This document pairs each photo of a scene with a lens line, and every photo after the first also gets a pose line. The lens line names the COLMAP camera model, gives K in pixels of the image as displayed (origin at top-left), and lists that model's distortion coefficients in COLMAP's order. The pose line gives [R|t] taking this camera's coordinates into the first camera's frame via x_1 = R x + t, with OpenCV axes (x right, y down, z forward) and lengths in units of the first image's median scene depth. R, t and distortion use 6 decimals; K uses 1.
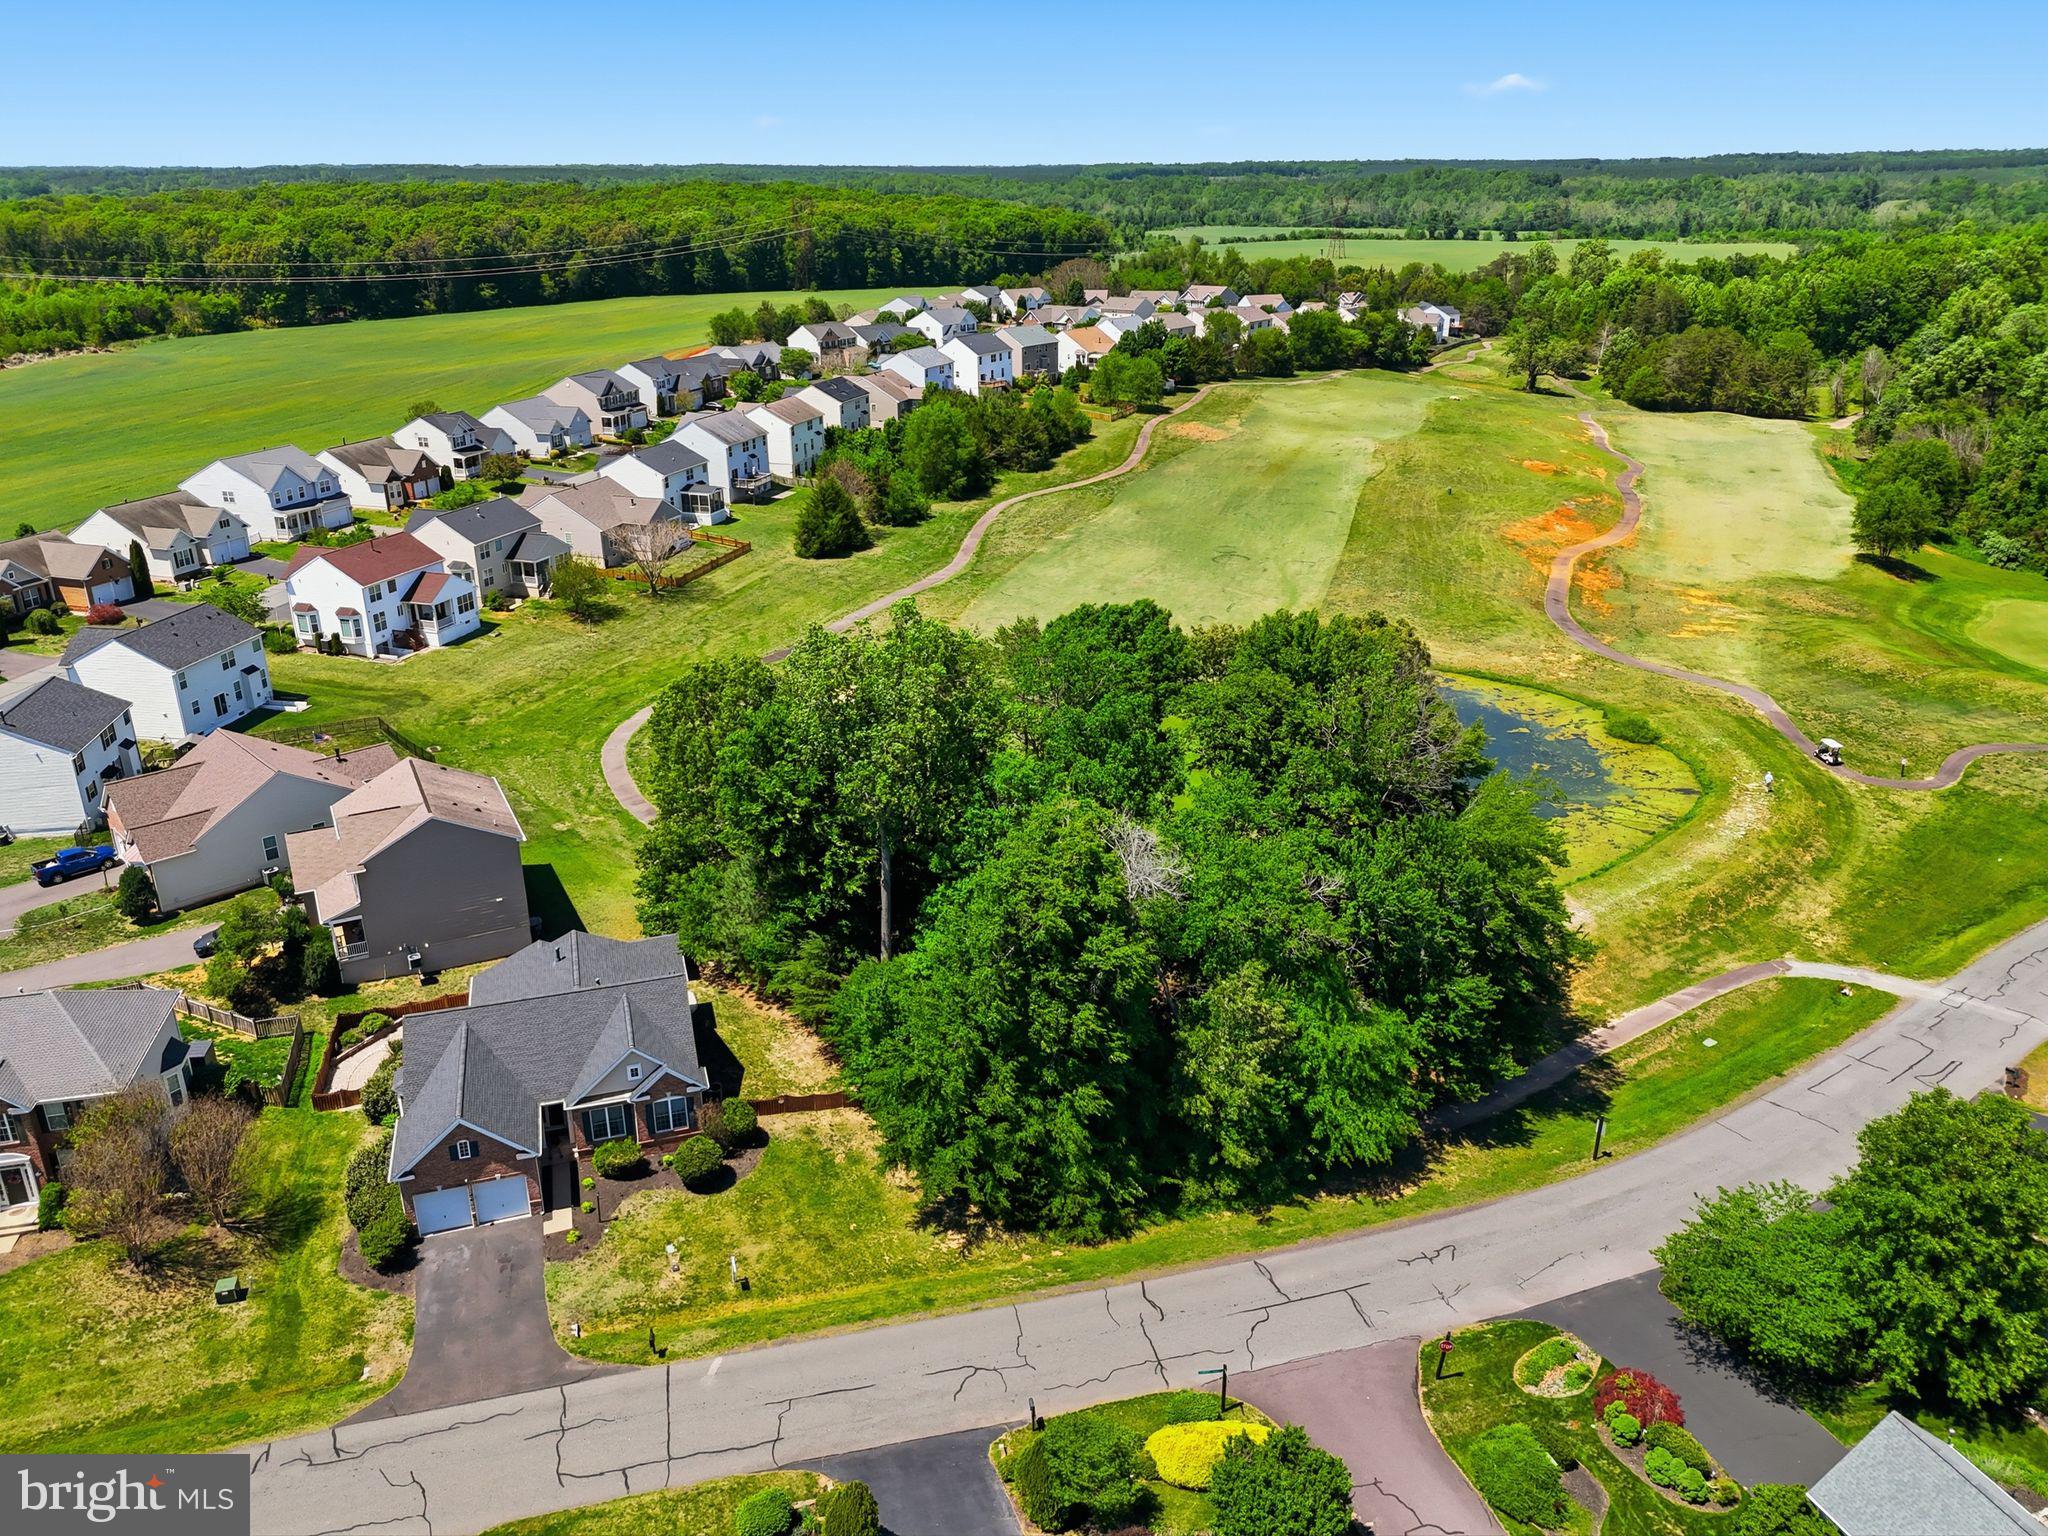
lens RADIAL K [[1510.0, 0, 1021.5], [0, 1510.0, 754.9], [0, 0, 1]] dist [0.051319, -0.039129]
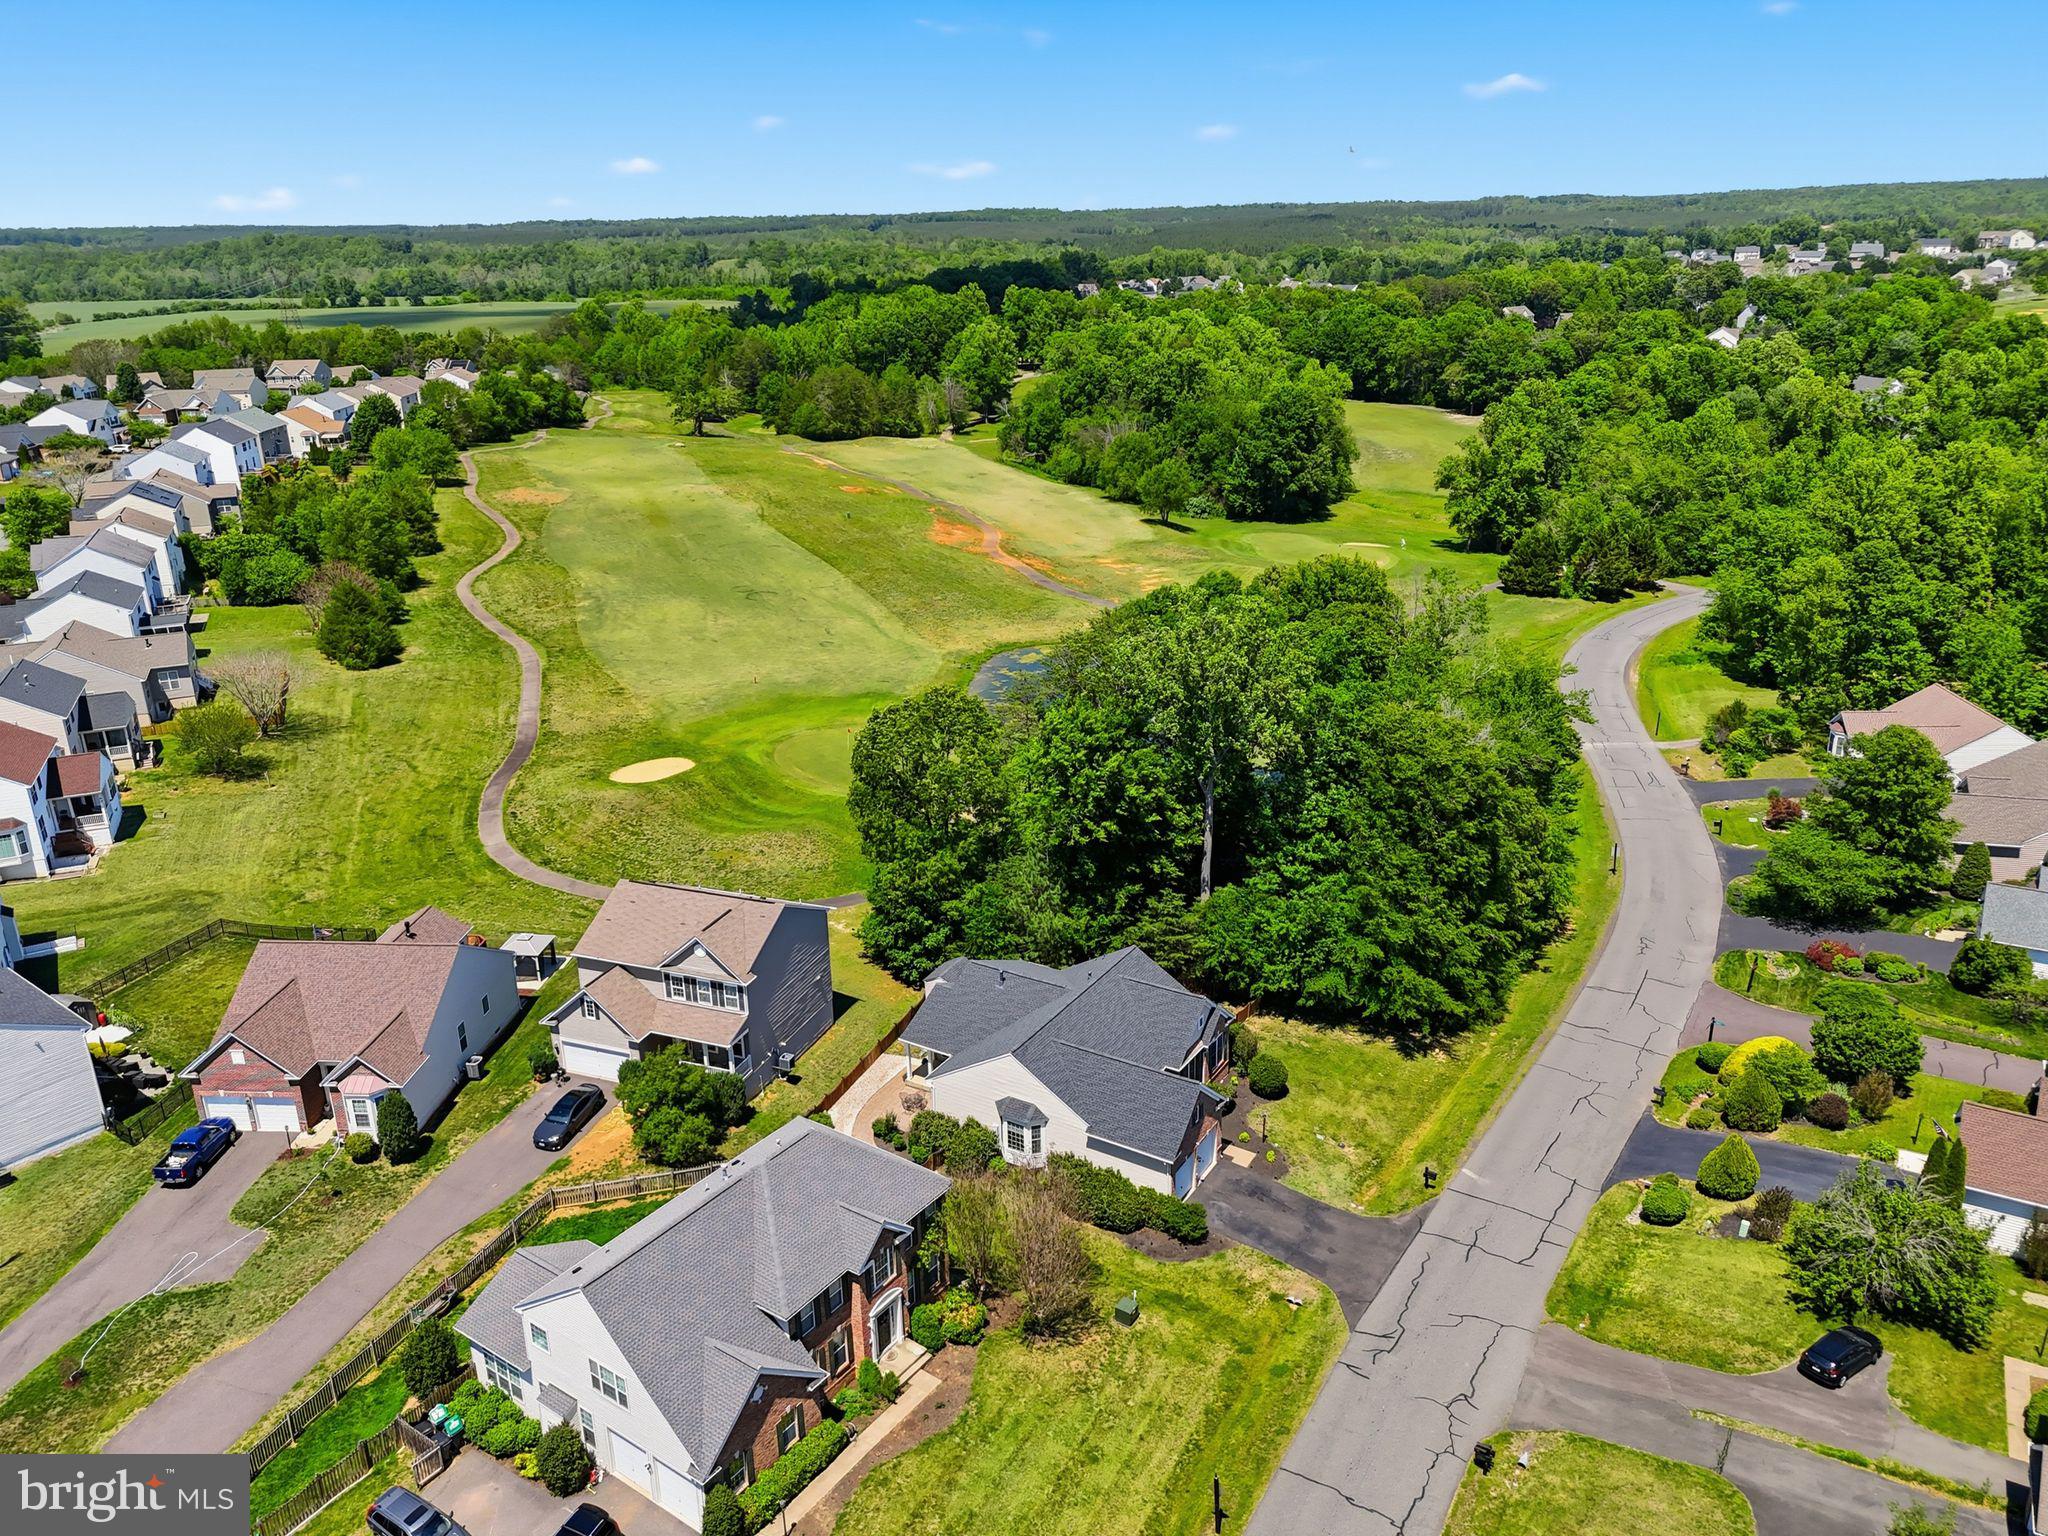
lens RADIAL K [[1517.1, 0, 1028.2], [0, 1517.1, 765.0], [0, 0, 1]] dist [0.083052, -0.077075]
pose [[0.751998, -0.233015, 0.616606, -0.523179], [0.254558, 0.965525, 0.054419, -0.035284], [-0.608029, 0.116039, 0.785389, 0.091071]]
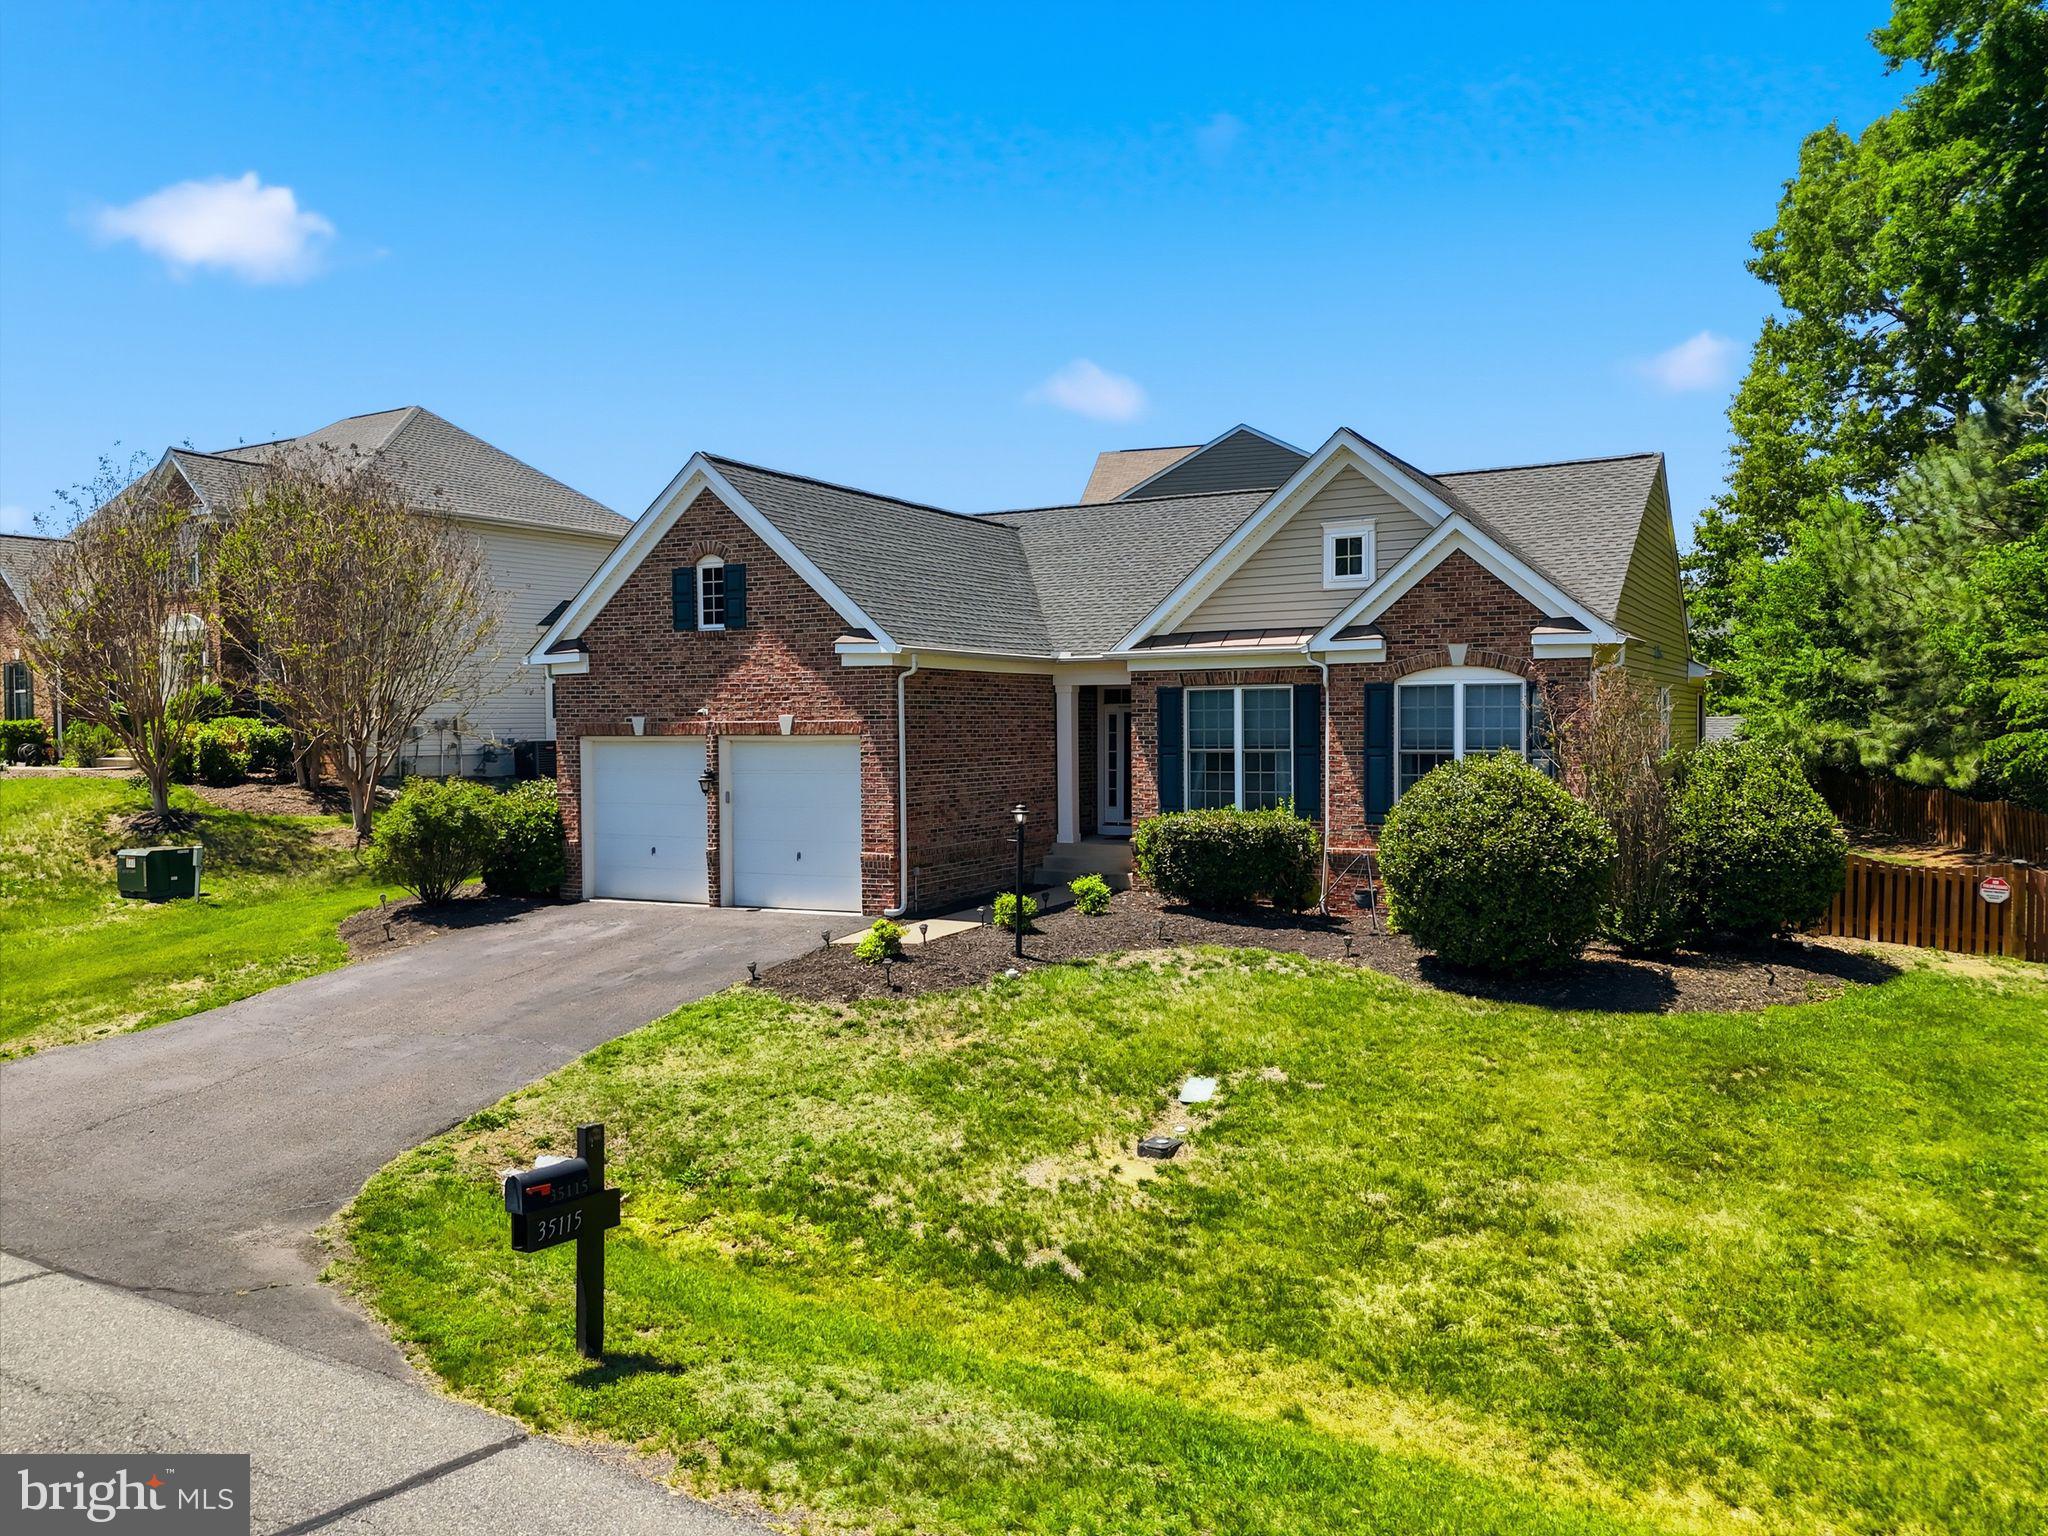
lens RADIAL K [[1507.2, 0, 1028.3], [0, 1507.2, 777.5], [0, 0, 1]] dist [0.134257, -0.171077]
pose [[0.699097, 0.033113, -0.714259, -0.053736], [-0.254646, 0.944962, -0.205432, 0.163929], [0.668146, 0.325500, 0.669052, 0.415415]]
